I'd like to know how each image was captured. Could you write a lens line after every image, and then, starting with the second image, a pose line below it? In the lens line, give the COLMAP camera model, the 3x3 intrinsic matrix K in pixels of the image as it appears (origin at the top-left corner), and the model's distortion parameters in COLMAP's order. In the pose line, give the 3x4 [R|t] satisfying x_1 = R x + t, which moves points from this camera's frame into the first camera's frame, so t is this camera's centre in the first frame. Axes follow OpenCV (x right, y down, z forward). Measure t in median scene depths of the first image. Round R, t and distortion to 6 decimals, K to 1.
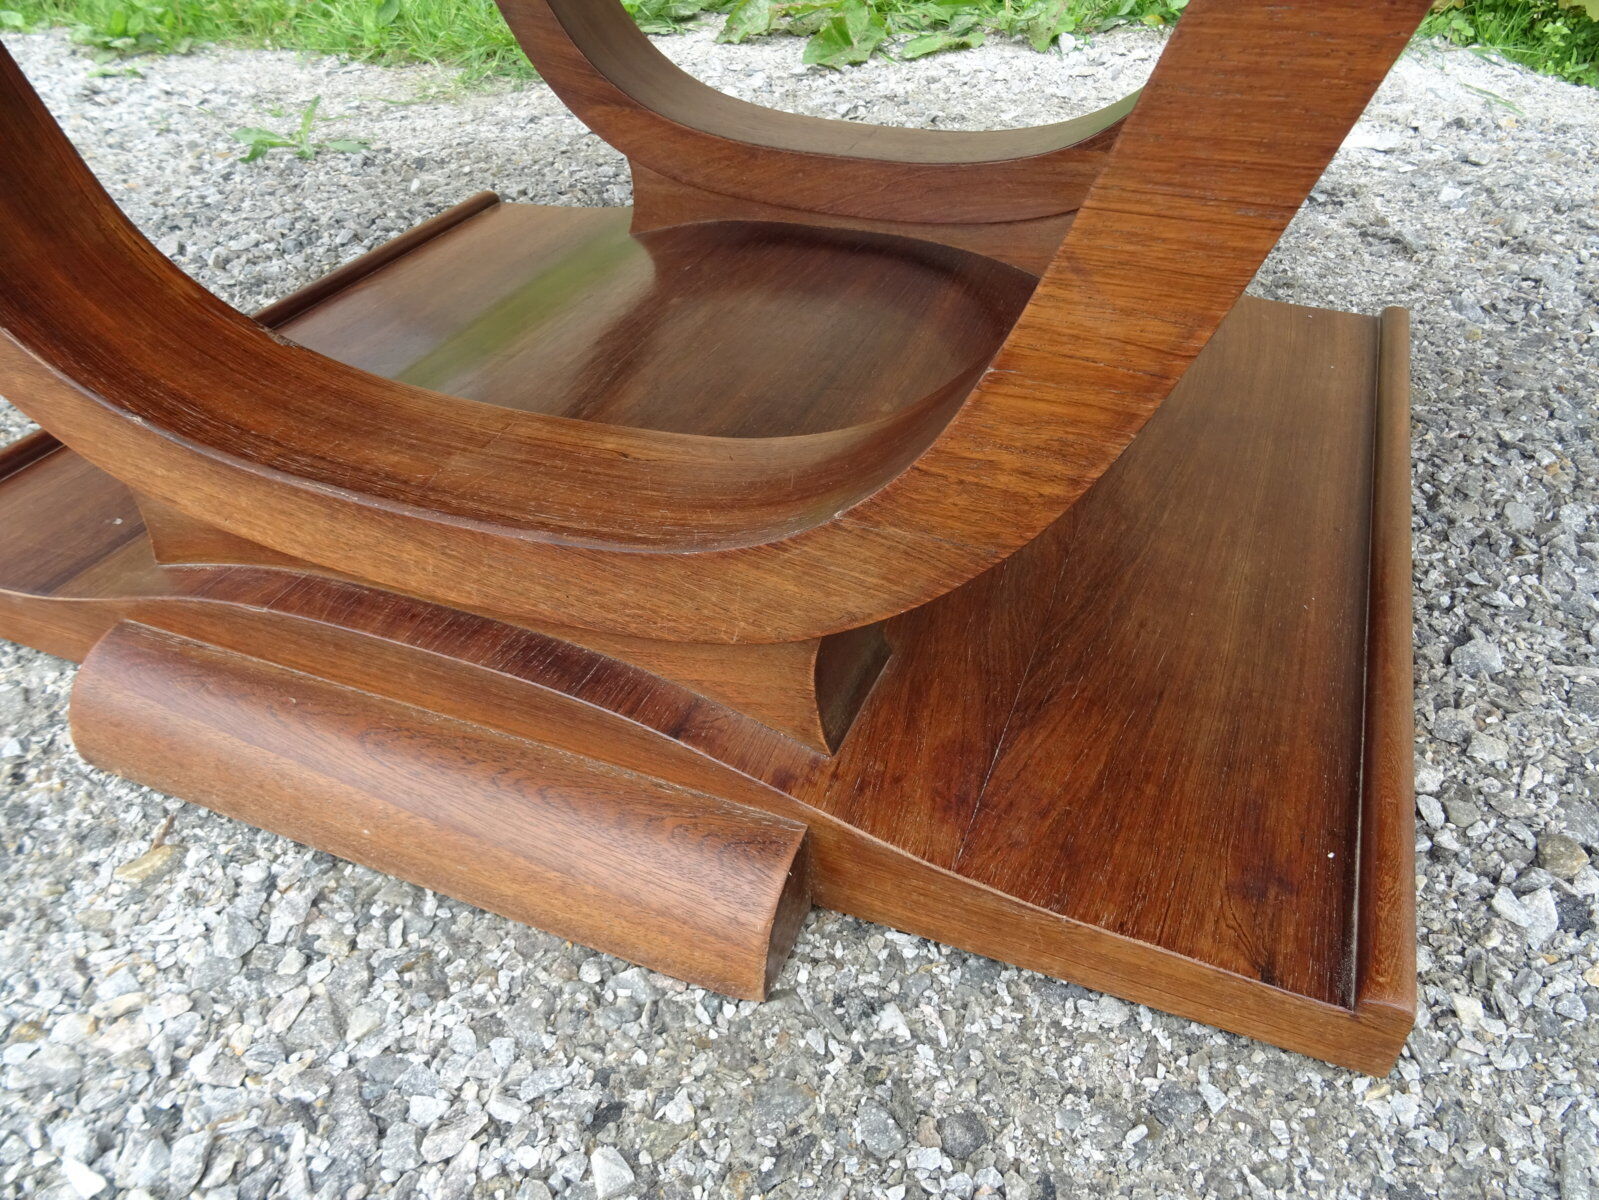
lens RADIAL K [[1144.7, 0, 795.7], [0, 1144.7, 596.8], [0, 0, 1]] dist [-0.000573, -0.002566]
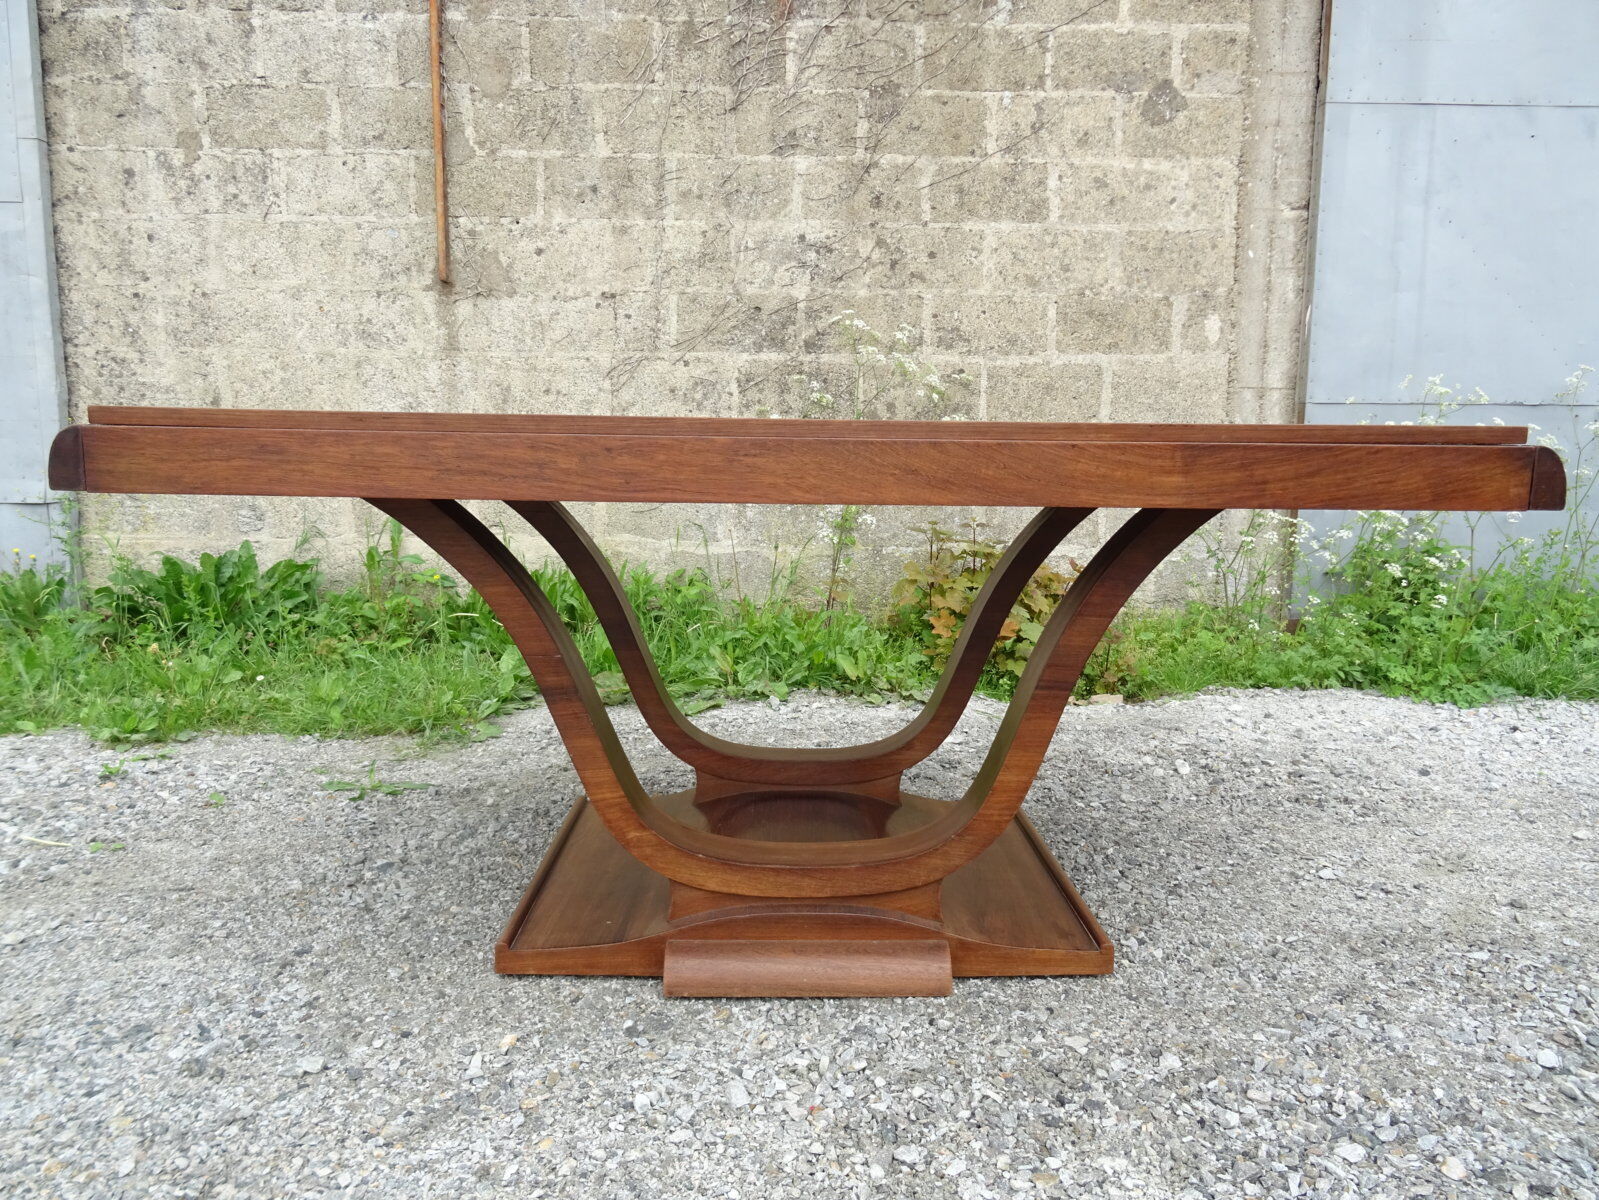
lens RADIAL K [[1144.7, 0, 798.6], [0, 1144.7, 606.0], [0, 0, 1]] dist [-0.000573, -0.002566]
pose [[0.914341, -0.022748, 0.404305, -1.697799], [0.218423, 0.868431, -0.445105, 0.736739], [-0.340986, 0.495288, 0.799011, -1.979821]]
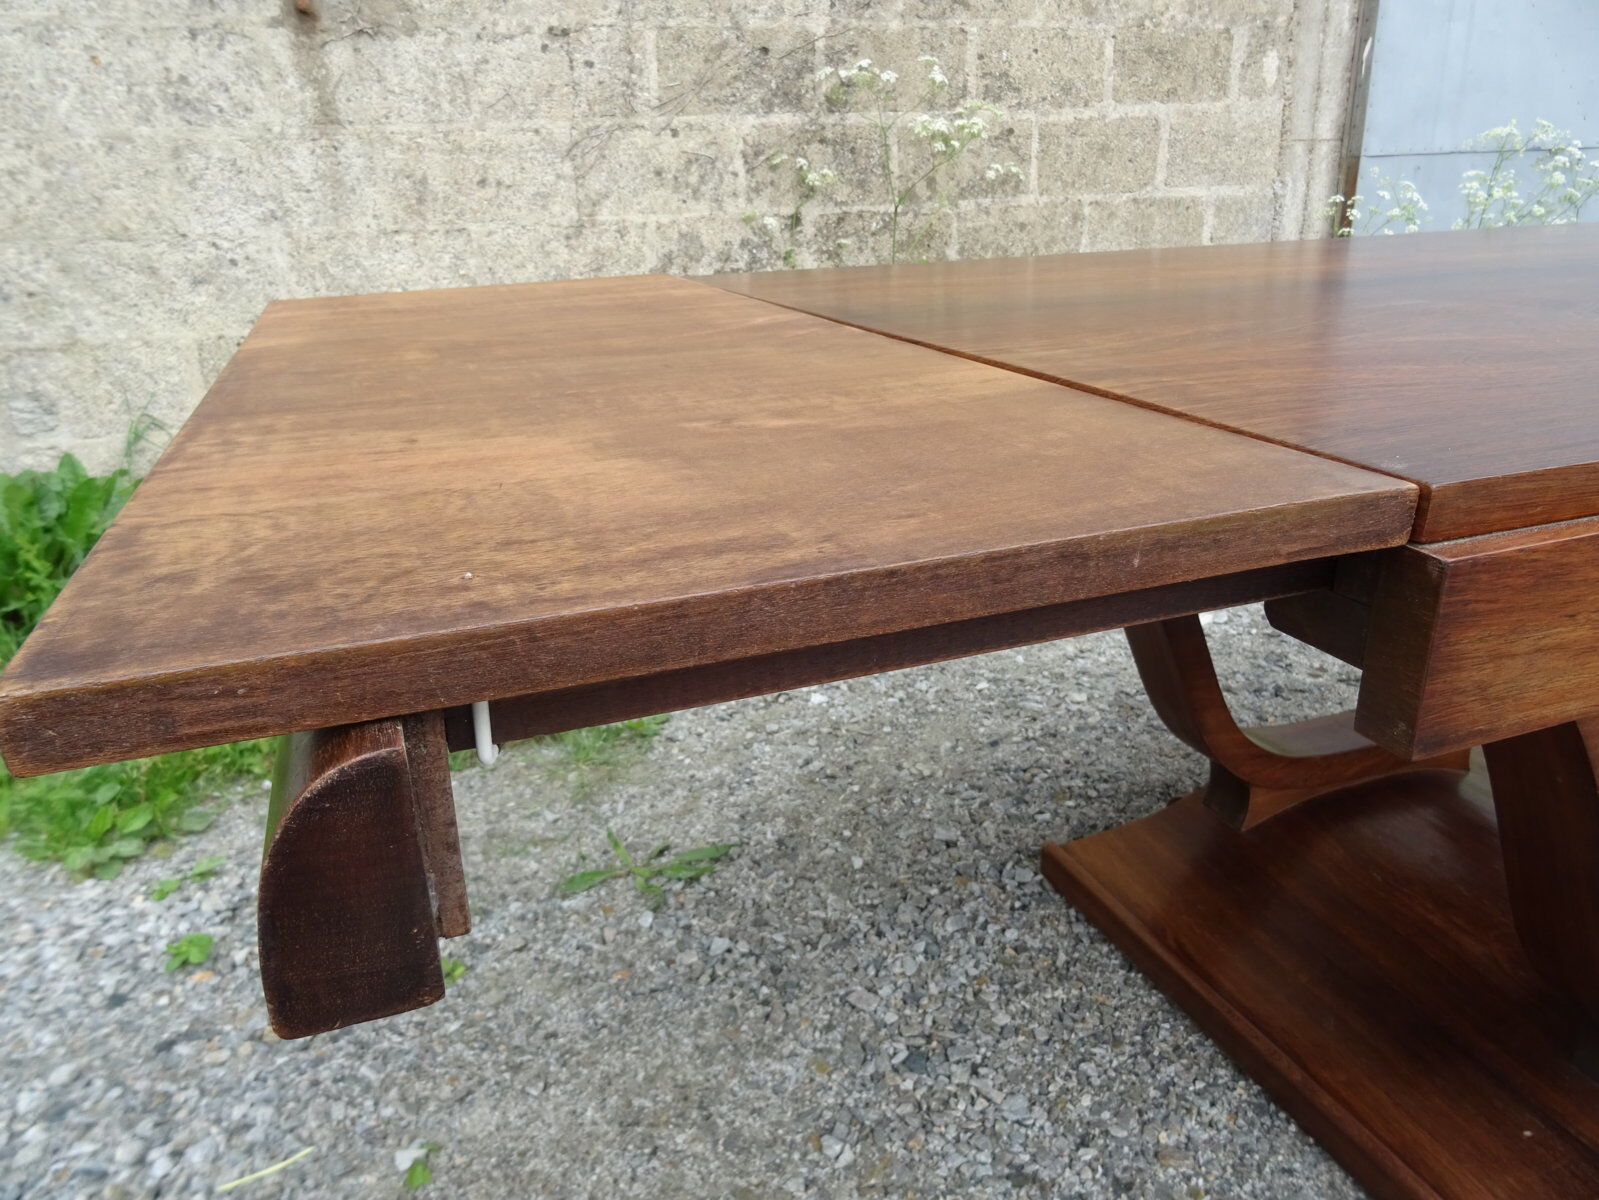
lens RADIAL K [[1144.7, 0, 802.0], [0, 1144.7, 600.3], [0, 0, 1]] dist [-0.000573, -0.002566]
pose [[0.729666, -0.235035, 0.642142, -2.975817], [0.429622, 0.888158, -0.163098, -1.211780], [-0.531990, 0.394886, 0.749034, 0.166750]]
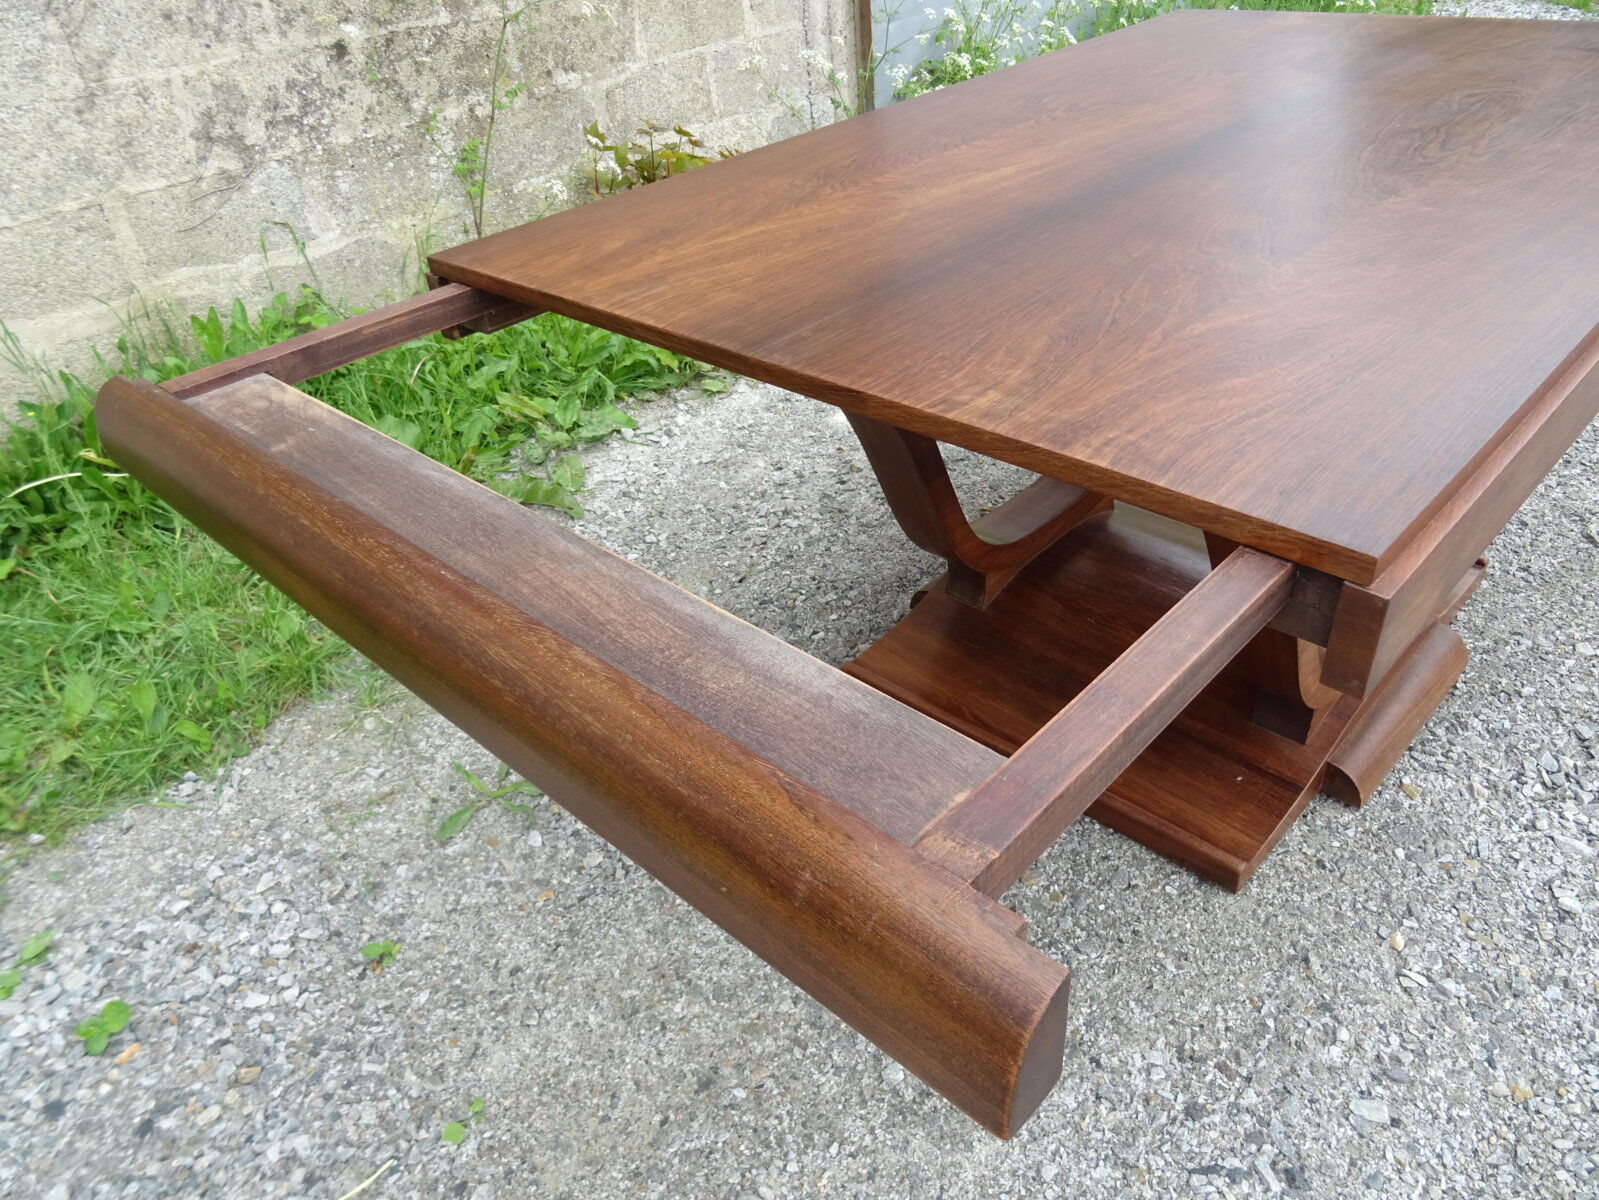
lens RADIAL K [[1144.7, 0, 801.5], [0, 1144.7, 600.2], [0, 0, 1]] dist [-0.000573, -0.002566]
pose [[0.362013, -0.532973, 0.764779, -3.423385], [0.628009, 0.745740, 0.222433, -1.908754], [-0.688877, 0.399764, 0.604680, 0.172510]]
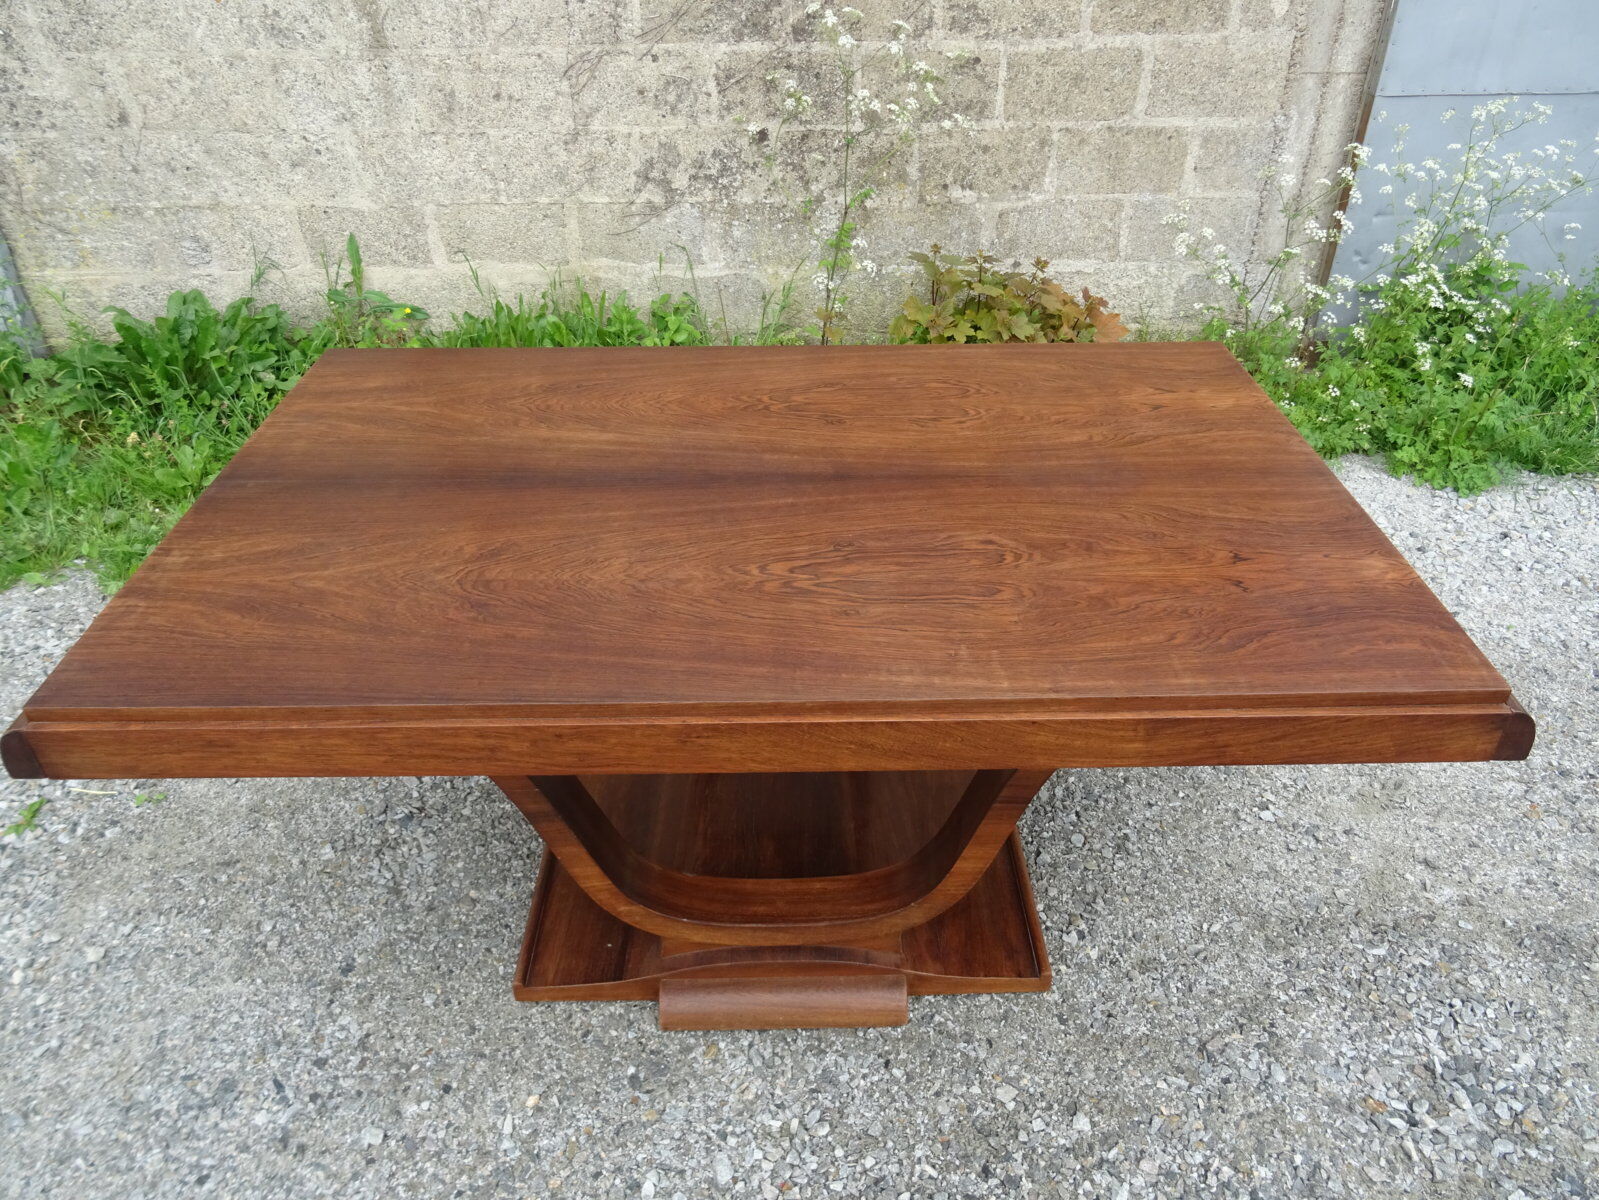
lens RADIAL K [[1144.7, 0, 799.7], [0, 1144.7, 602.7], [0, 0, 1]] dist [-0.000573, -0.002566]
pose [[0.917447, -0.208704, 0.338722, -1.335189], [0.229914, 0.972933, -0.023262, -0.992685], [-0.324699, 0.099219, 0.940599, -2.571616]]
